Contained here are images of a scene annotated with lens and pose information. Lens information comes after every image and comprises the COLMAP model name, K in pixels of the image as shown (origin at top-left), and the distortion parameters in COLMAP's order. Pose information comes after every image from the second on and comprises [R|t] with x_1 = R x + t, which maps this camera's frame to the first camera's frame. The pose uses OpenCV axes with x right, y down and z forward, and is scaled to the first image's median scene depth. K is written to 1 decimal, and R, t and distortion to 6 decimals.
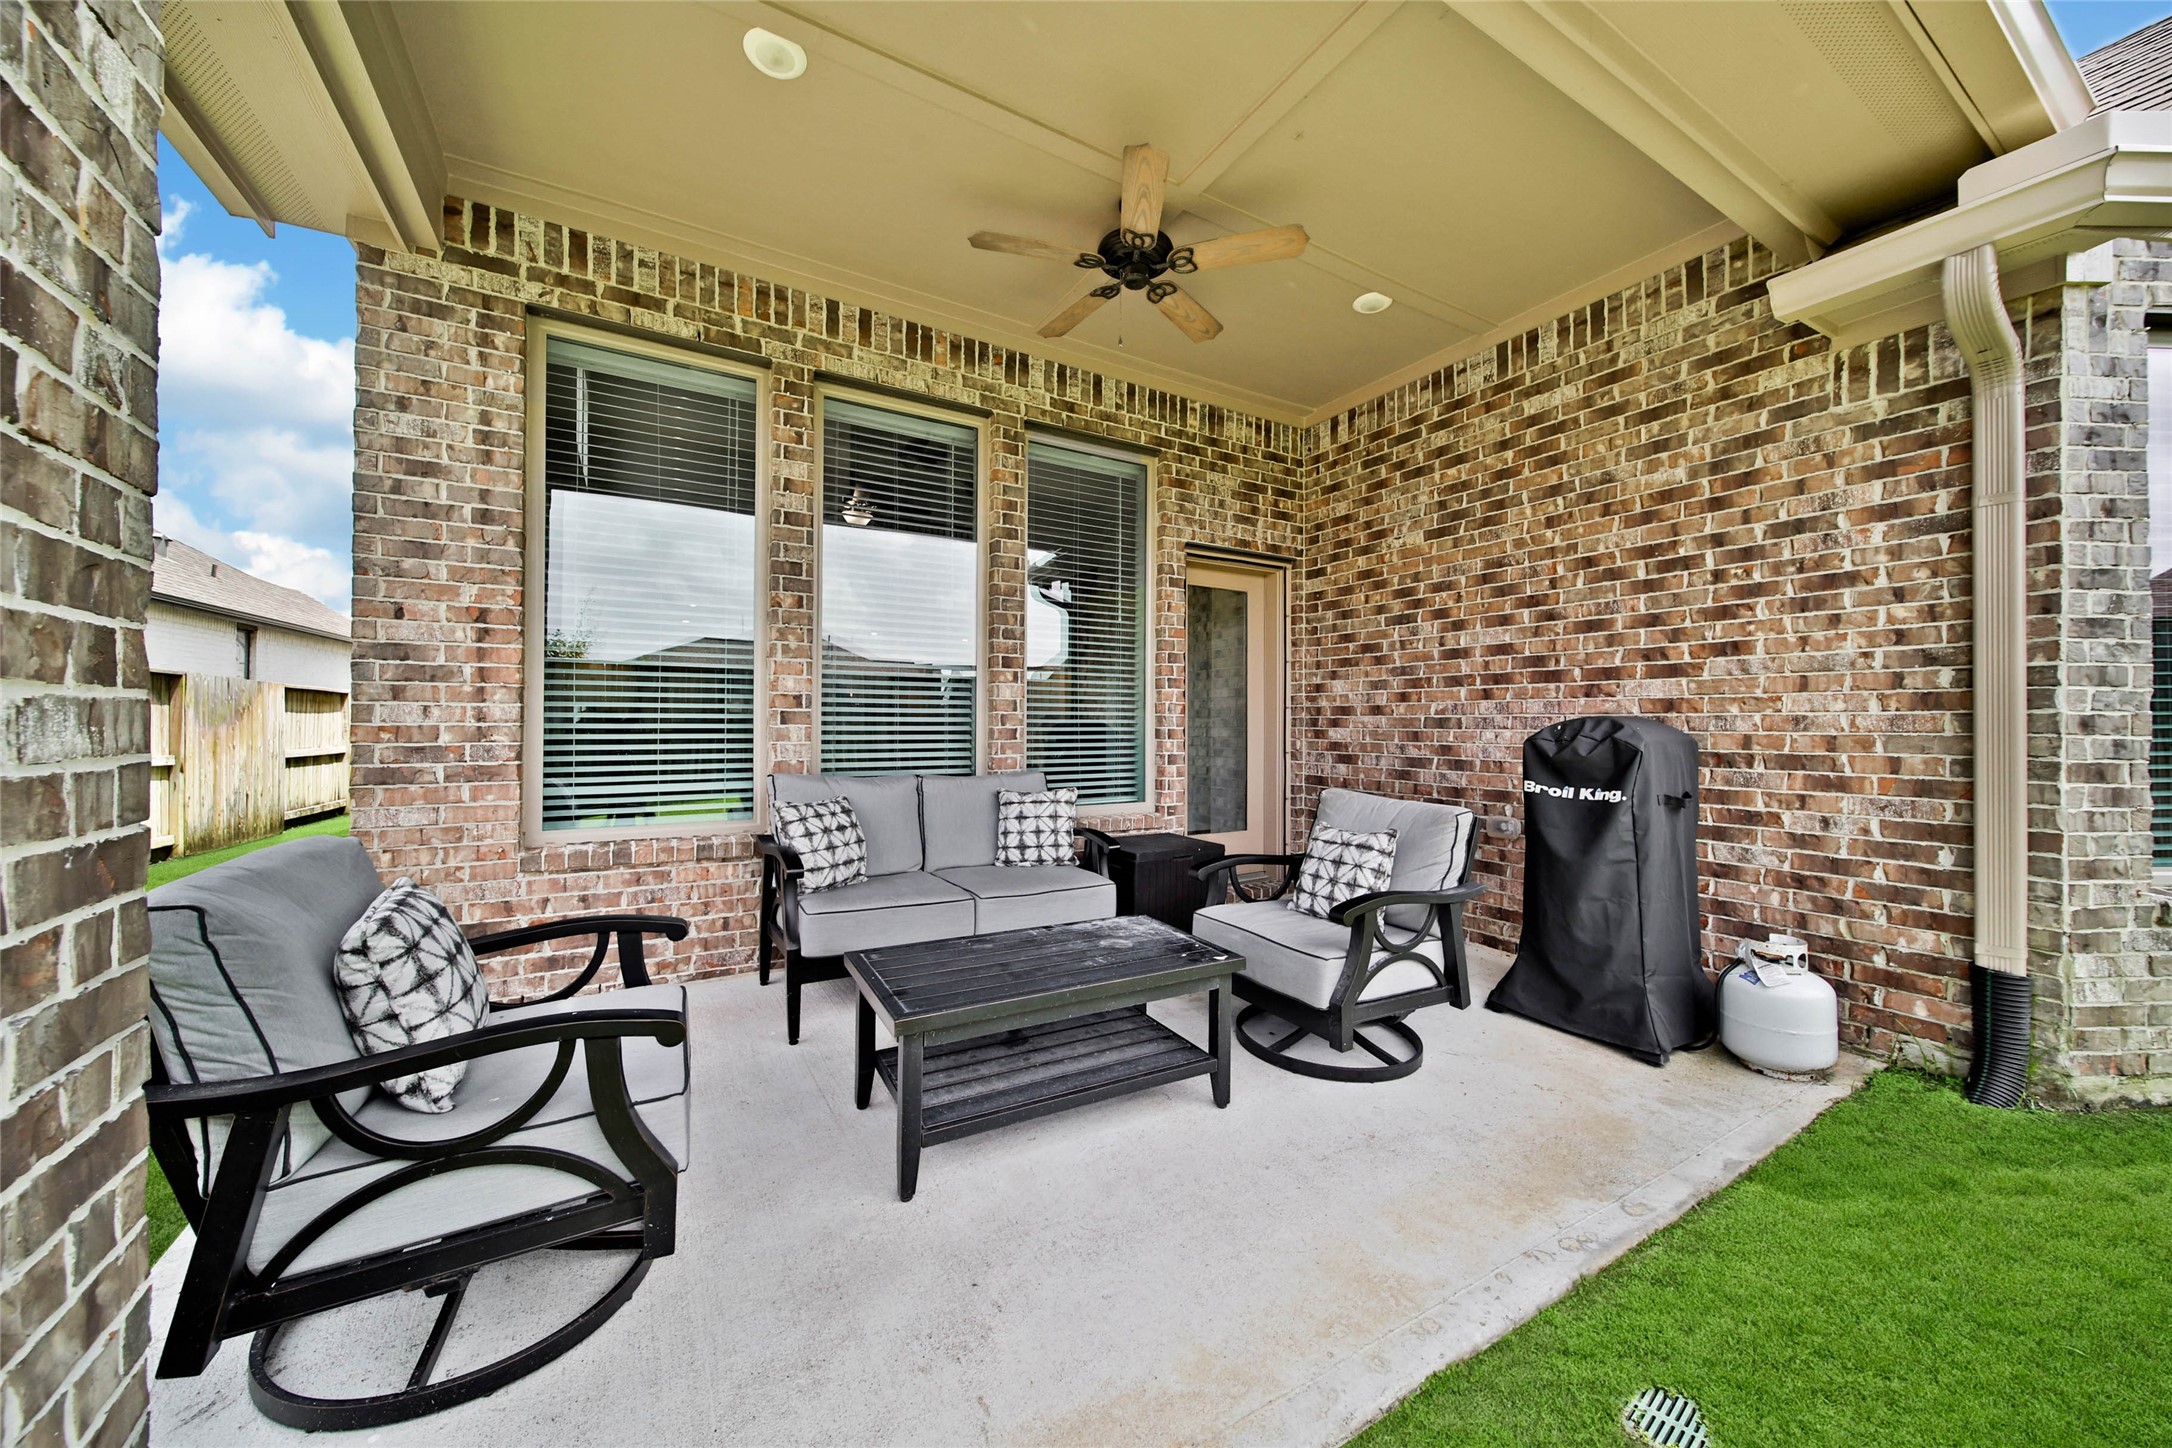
lens RADIAL K [[776.5, 0, 1086.6], [0, 776.5, 718.6], [0, 0, 1]] dist [0.001884, 0.000160]
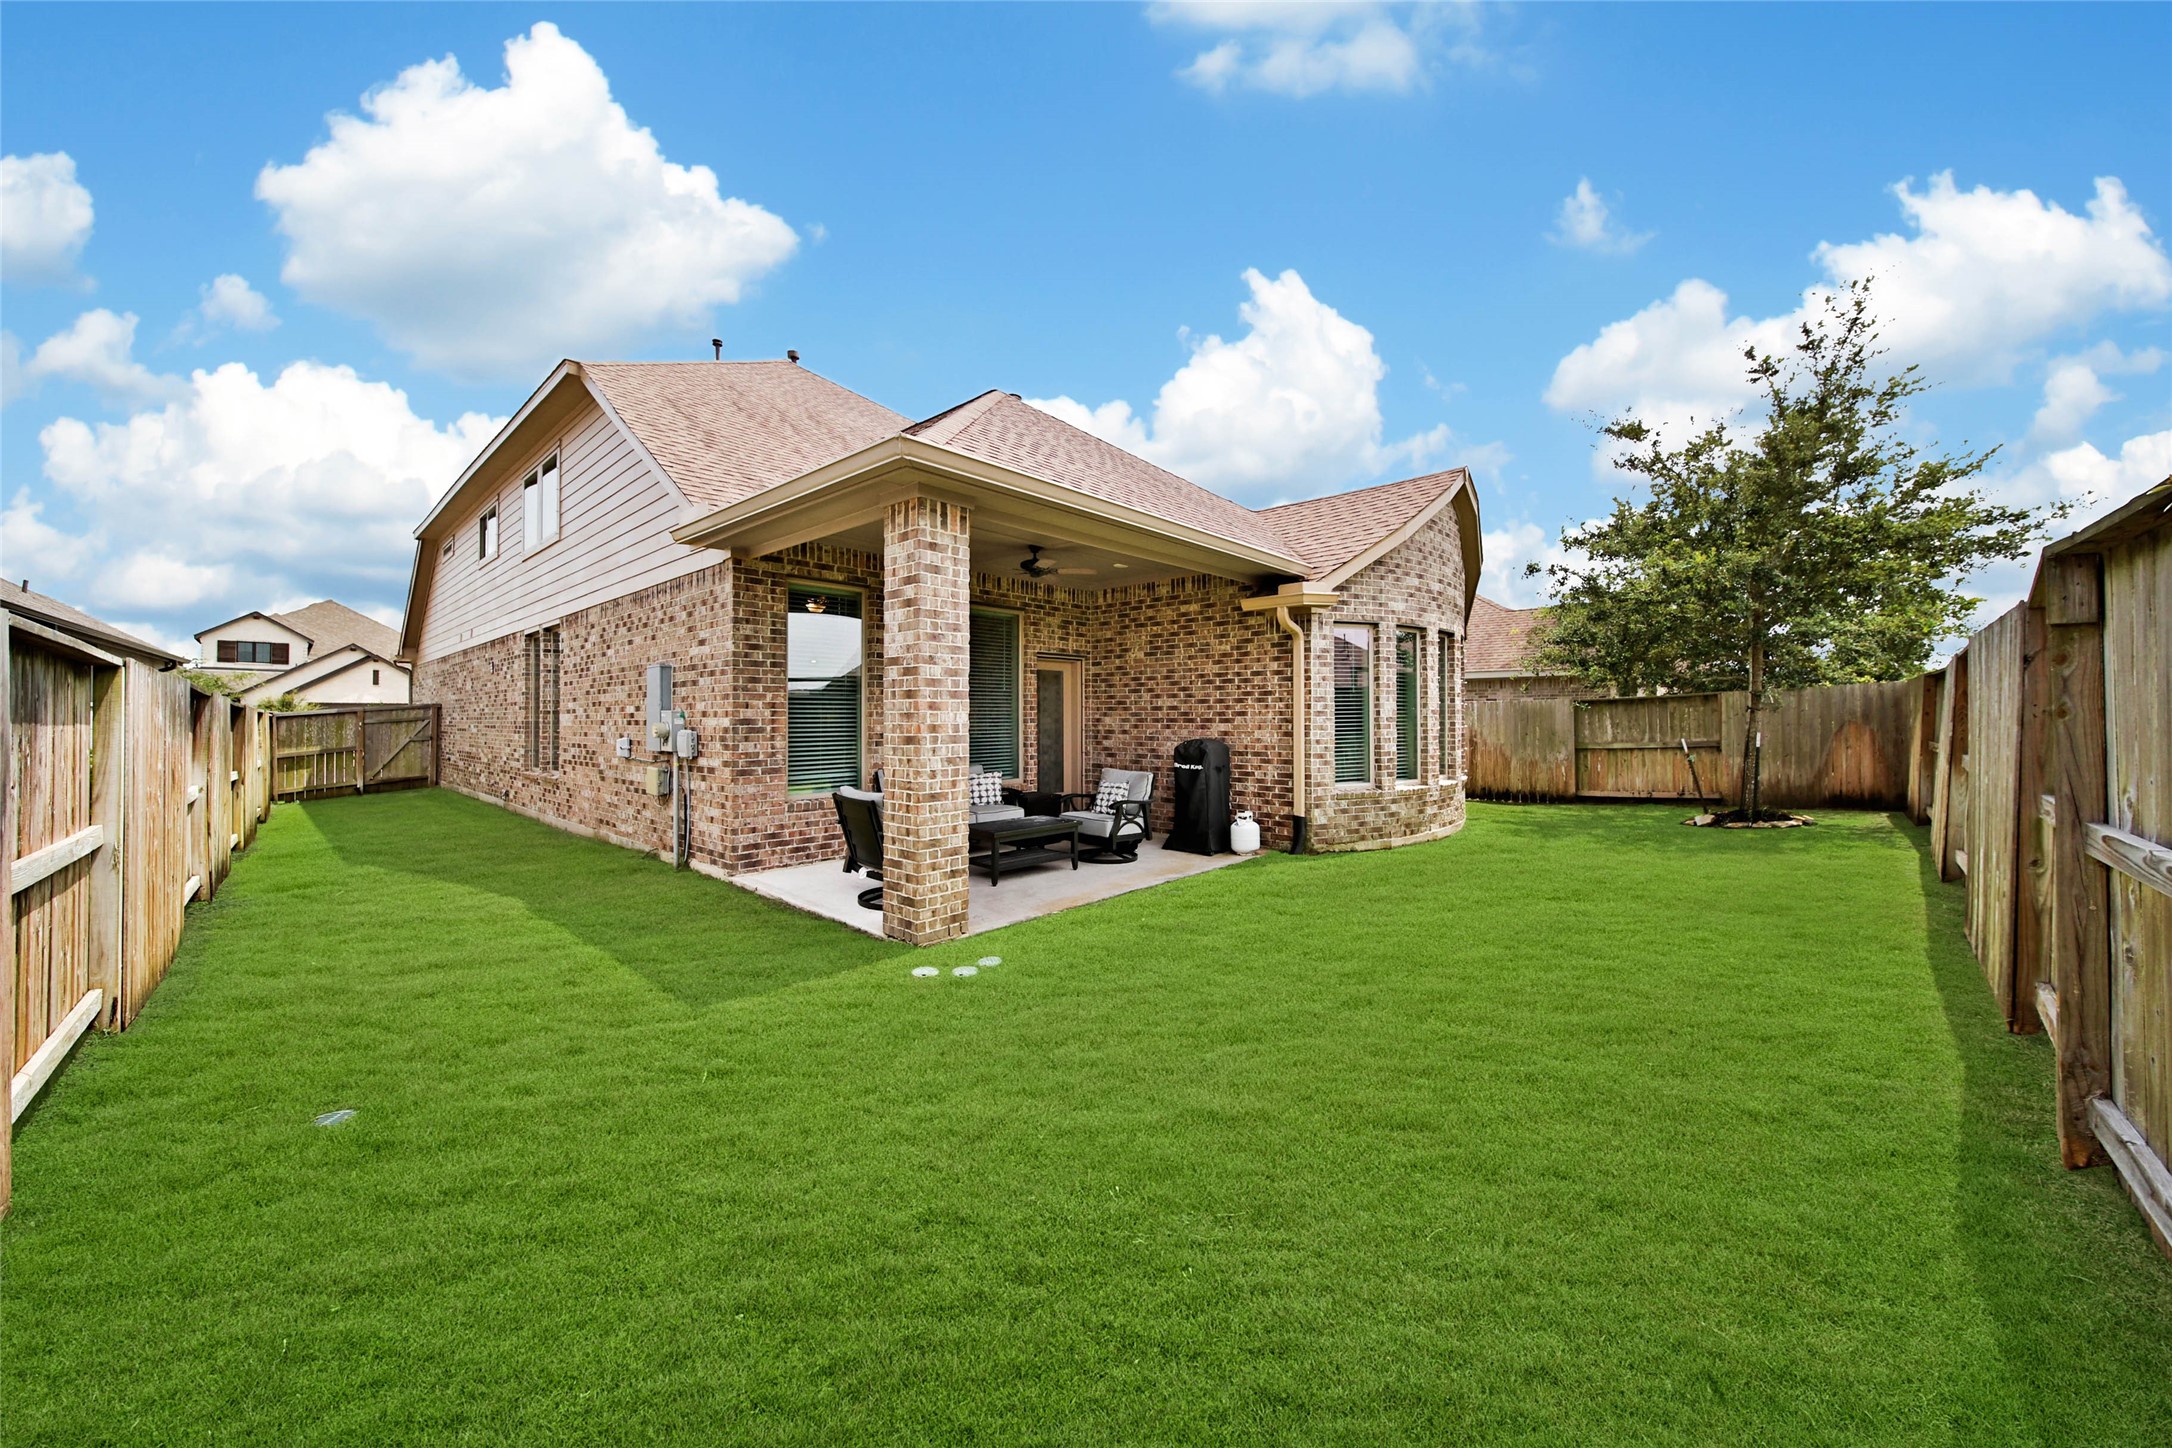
lens RADIAL K [[776.5, 0, 1092.6], [0, 776.5, 717.3], [0, 0, 1]] dist [0.001884, 0.000160]
pose [[0.953853, -0.008086, 0.300164, -0.516029], [0.005786, 0.999947, 0.008551, -0.102510], [-0.300217, -0.006420, 0.953849, -1.483104]]
